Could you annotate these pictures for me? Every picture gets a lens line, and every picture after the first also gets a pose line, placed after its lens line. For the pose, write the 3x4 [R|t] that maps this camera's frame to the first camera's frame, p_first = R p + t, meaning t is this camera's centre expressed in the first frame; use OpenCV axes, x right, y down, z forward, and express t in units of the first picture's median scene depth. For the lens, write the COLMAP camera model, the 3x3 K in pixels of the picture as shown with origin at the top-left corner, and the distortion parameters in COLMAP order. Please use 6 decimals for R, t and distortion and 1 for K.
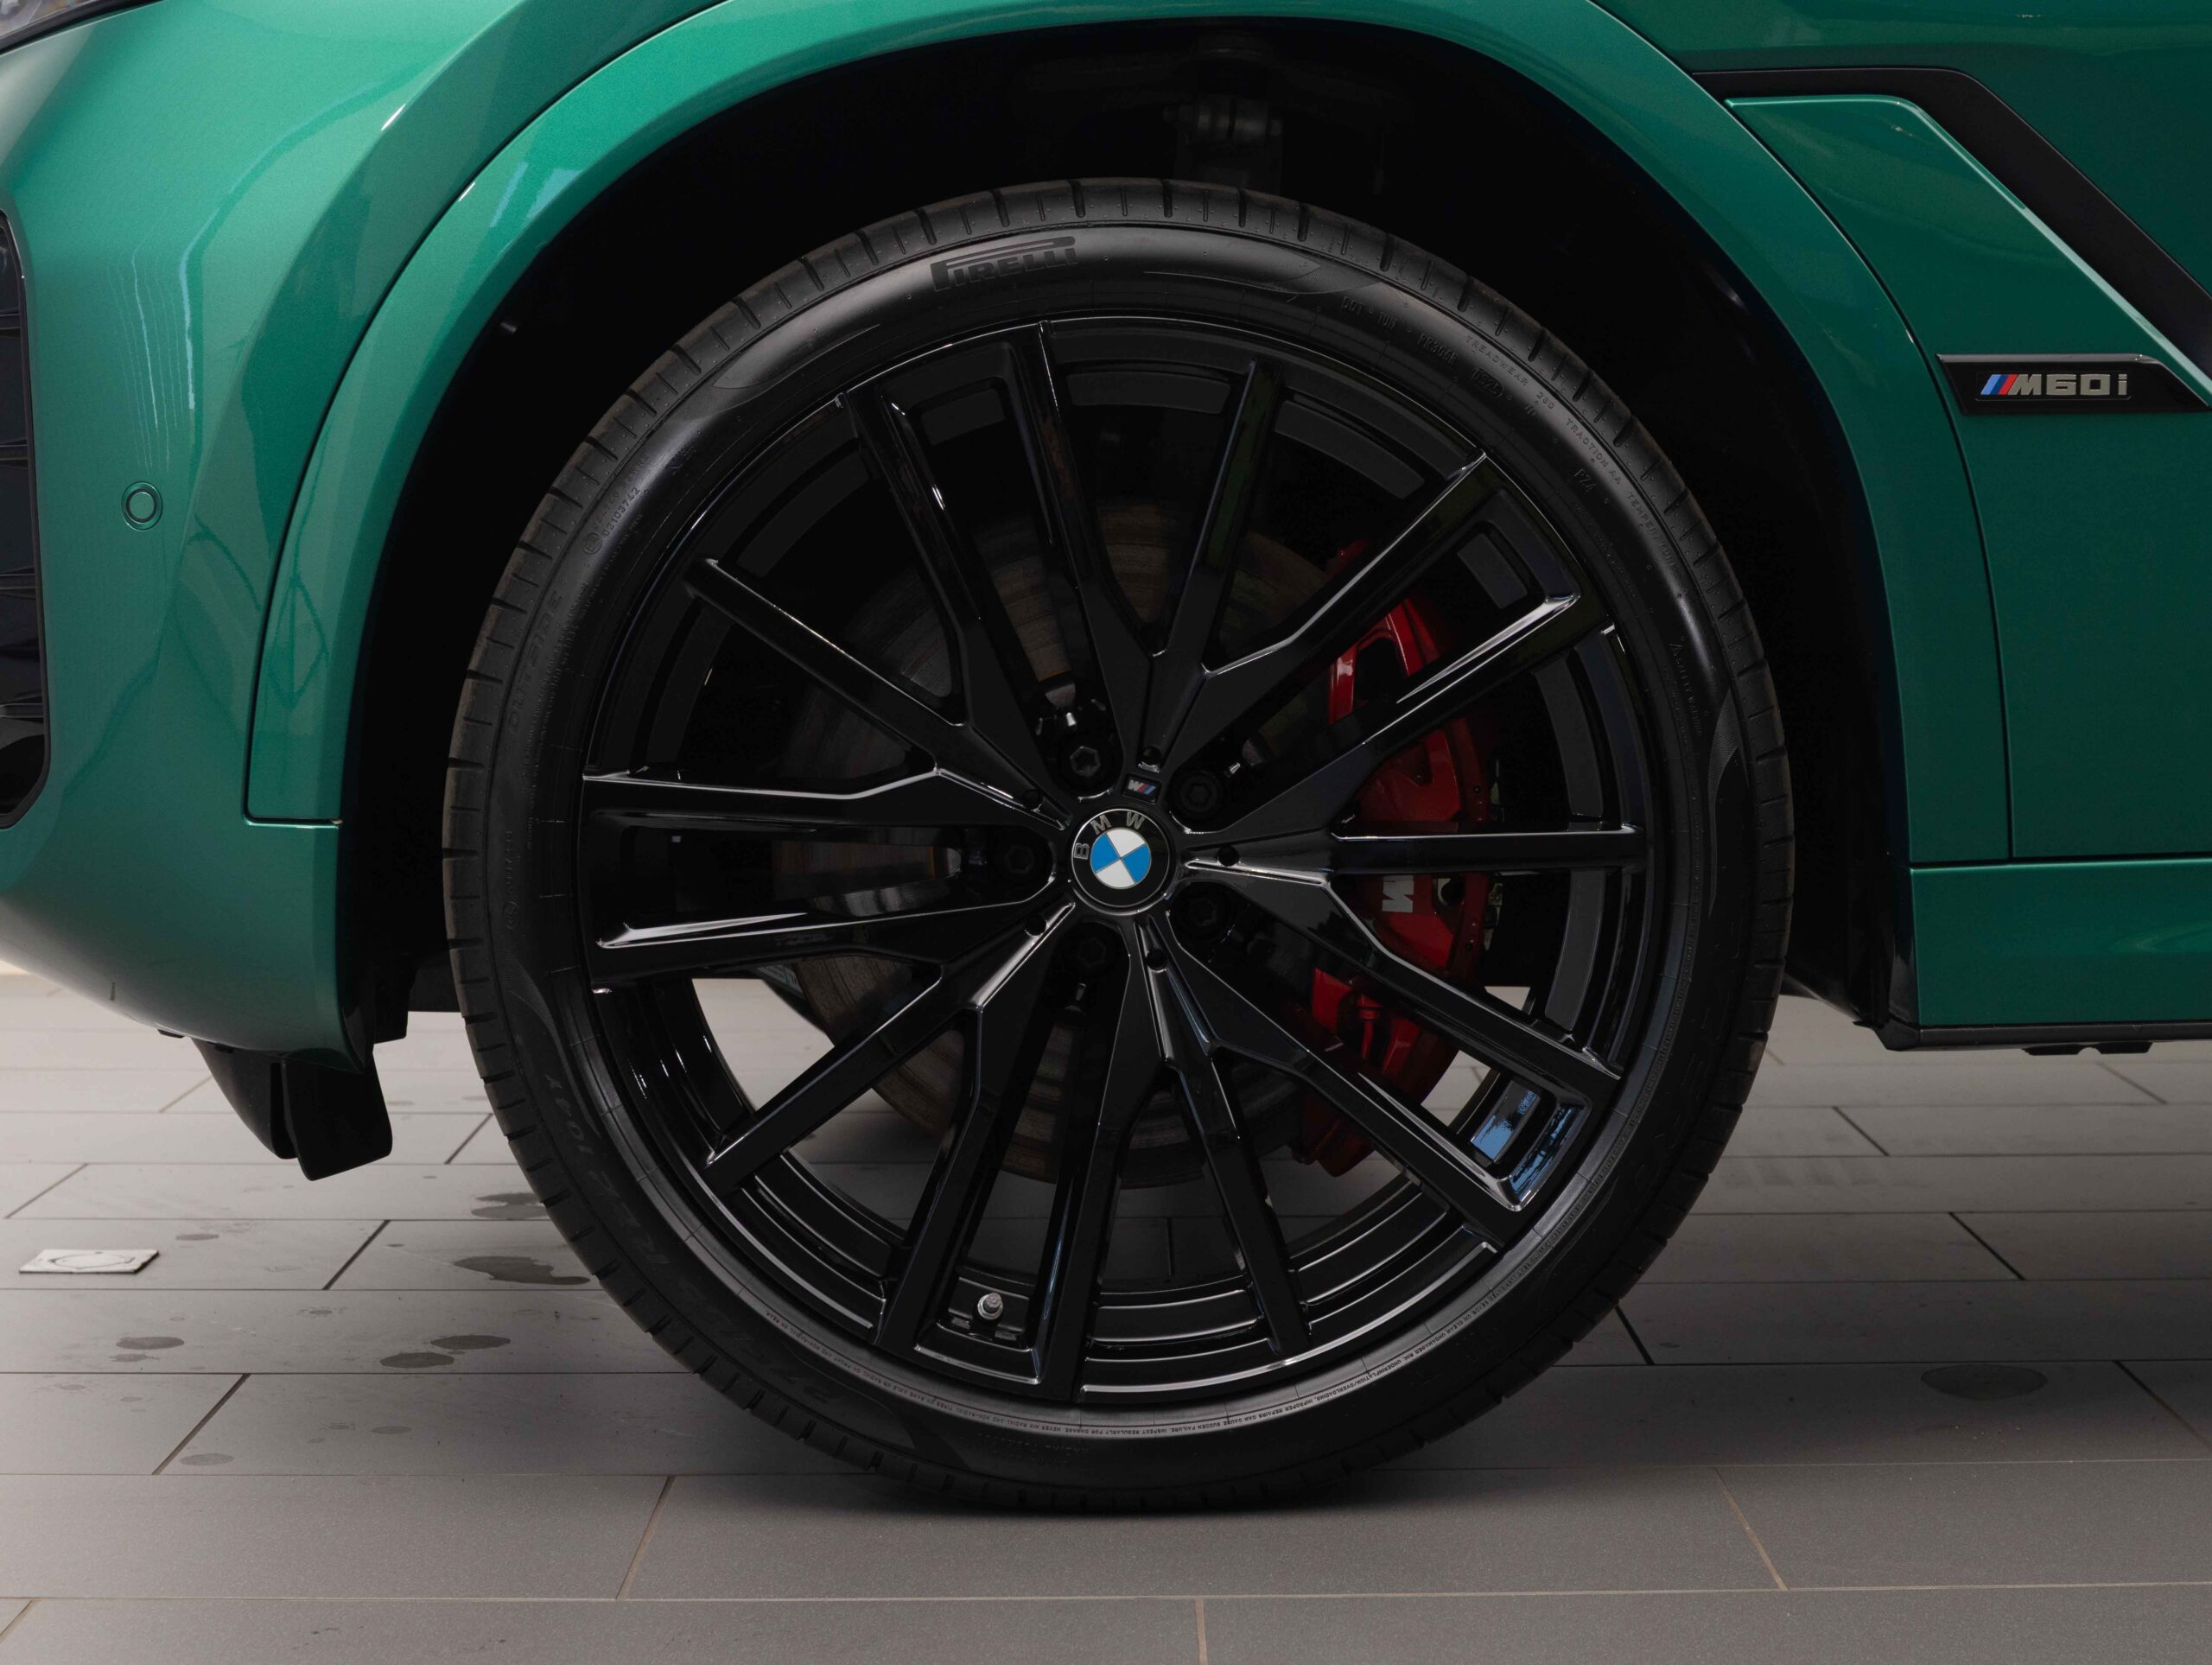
lens RADIAL K [[5279.8, 0, 1107.8], [0, 5279.8, 835.1], [0, 0, 1]] dist [0.057767, 0.000000]
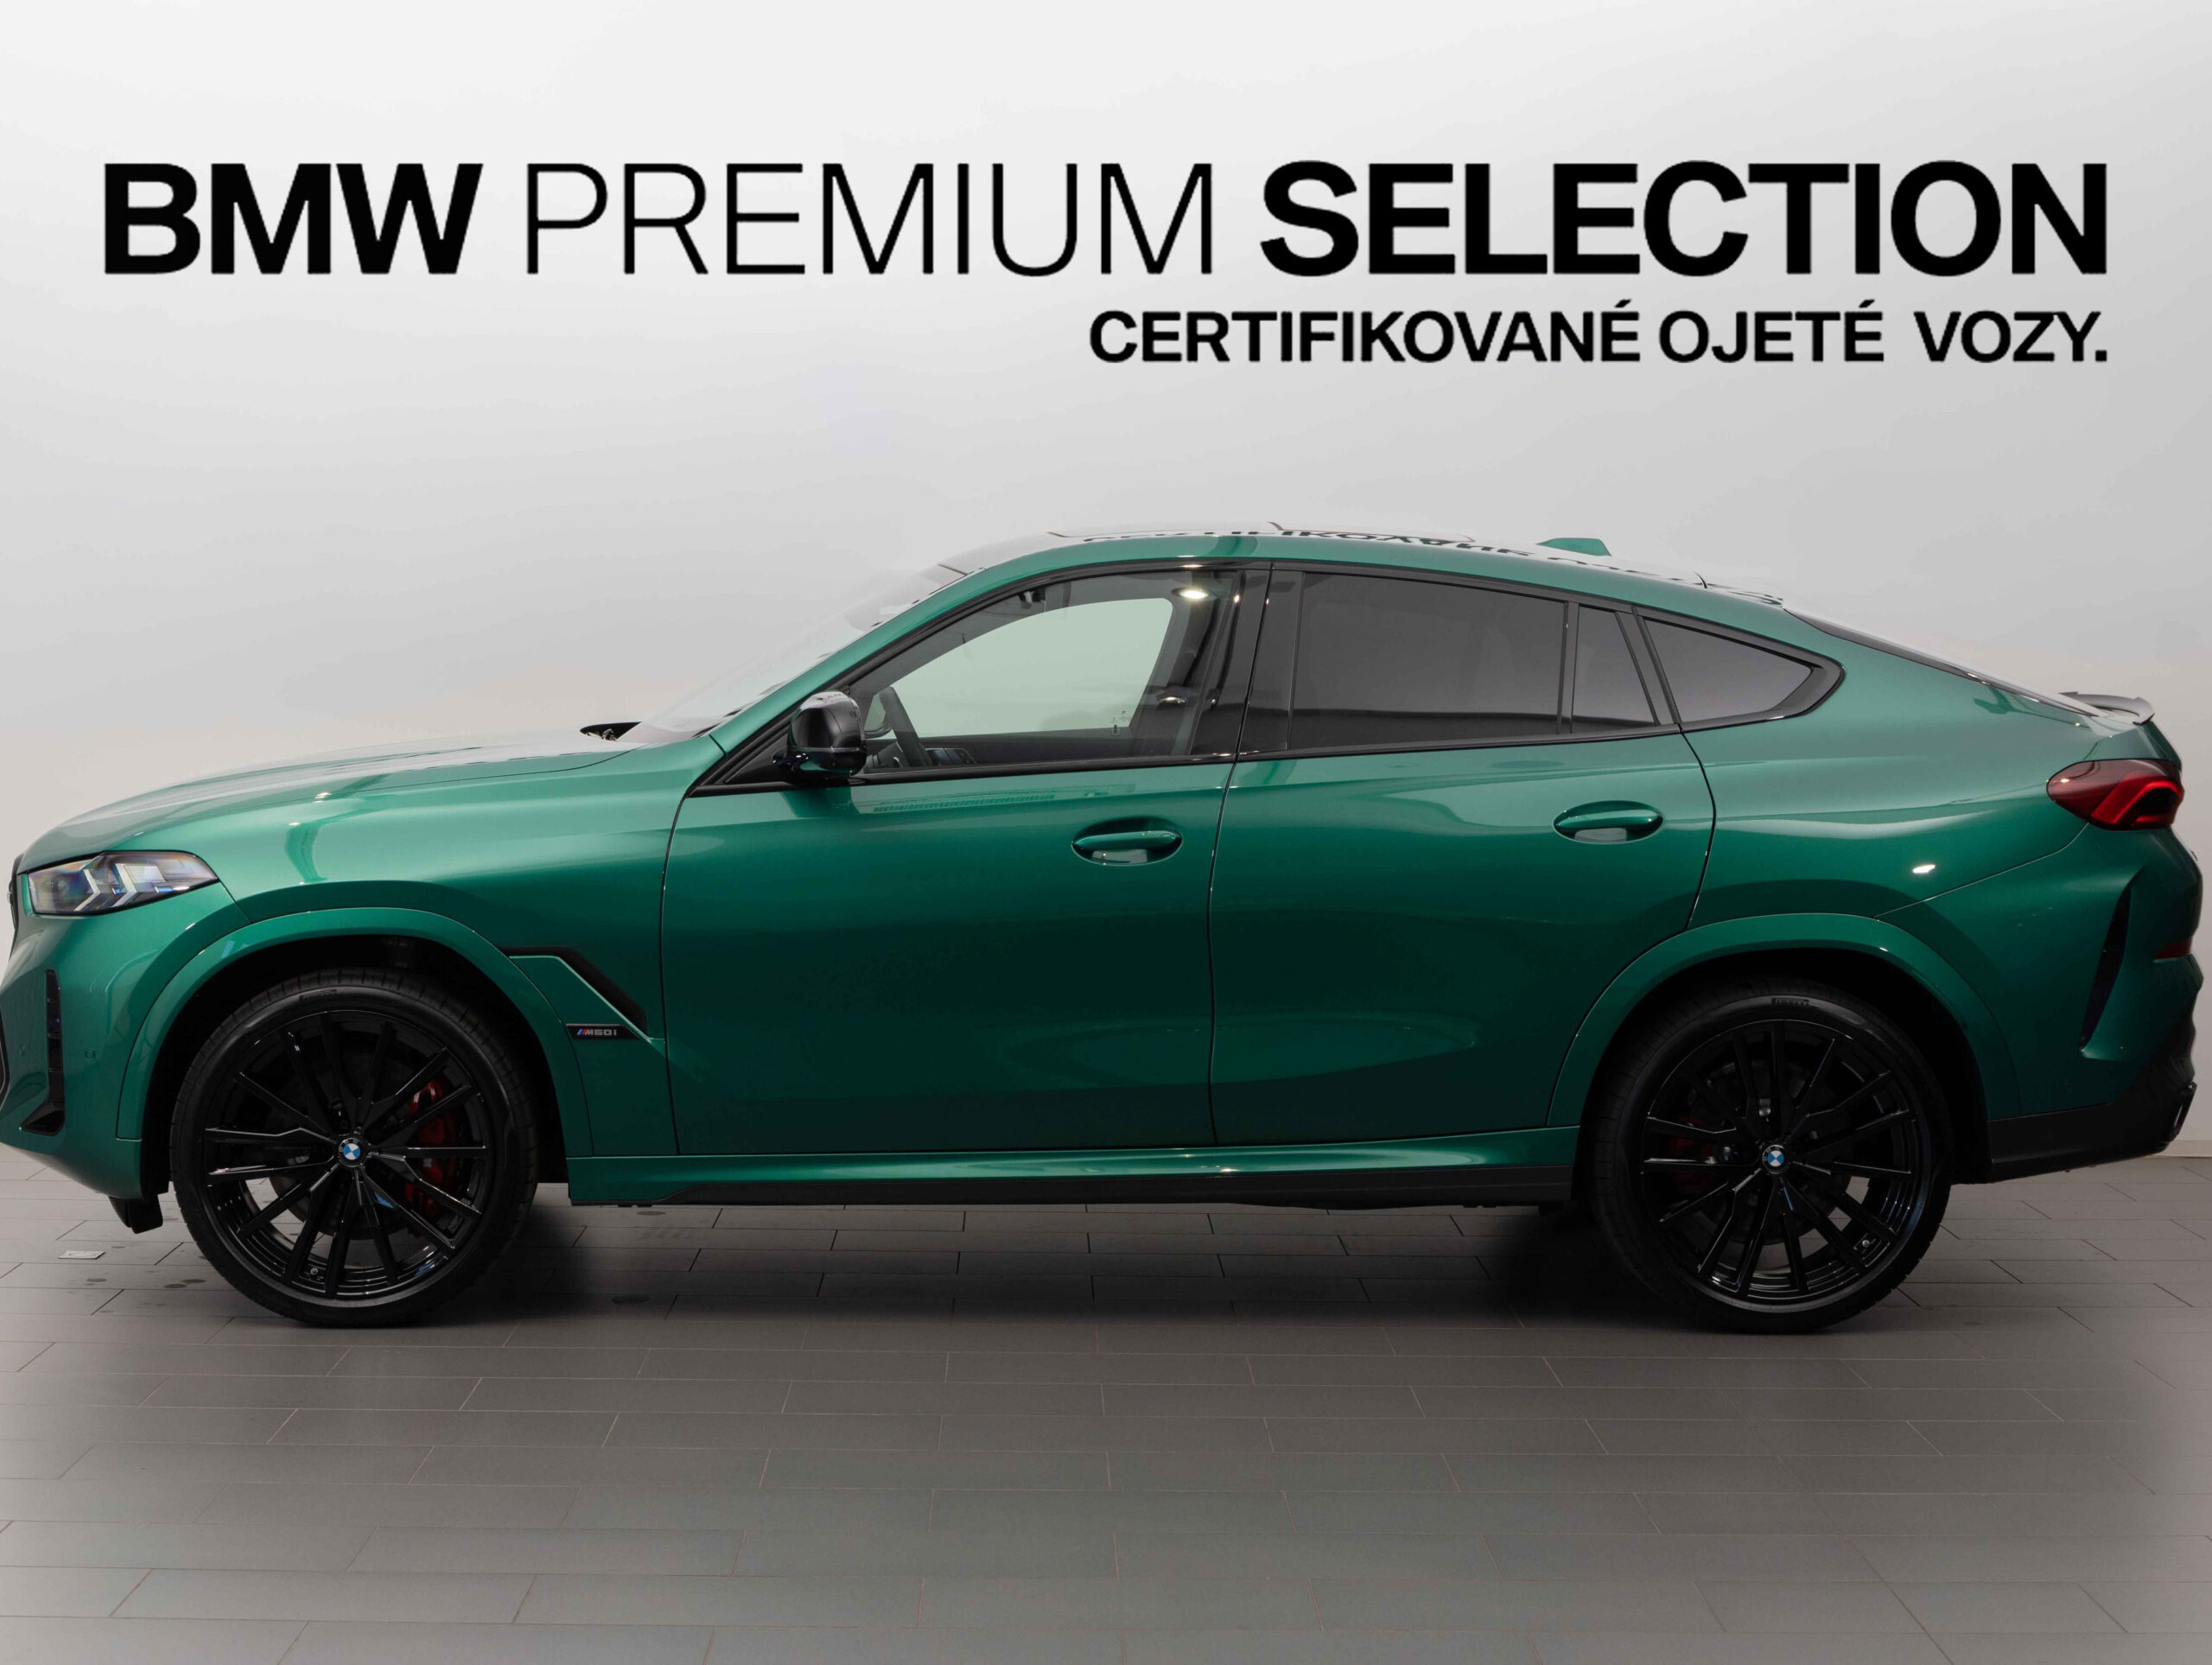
lens RADIAL K [[5388.0, 0, 1105.6], [0, 5388.0, 928.8], [0, 0, 1]] dist [0.057910, 0.000000]
pose [[0.999513, 0.018554, -0.025093, 0.626273], [-0.018184, 0.999724, 0.014879, -0.218957], [0.025362, -0.014415, 0.999574, -2.784225]]
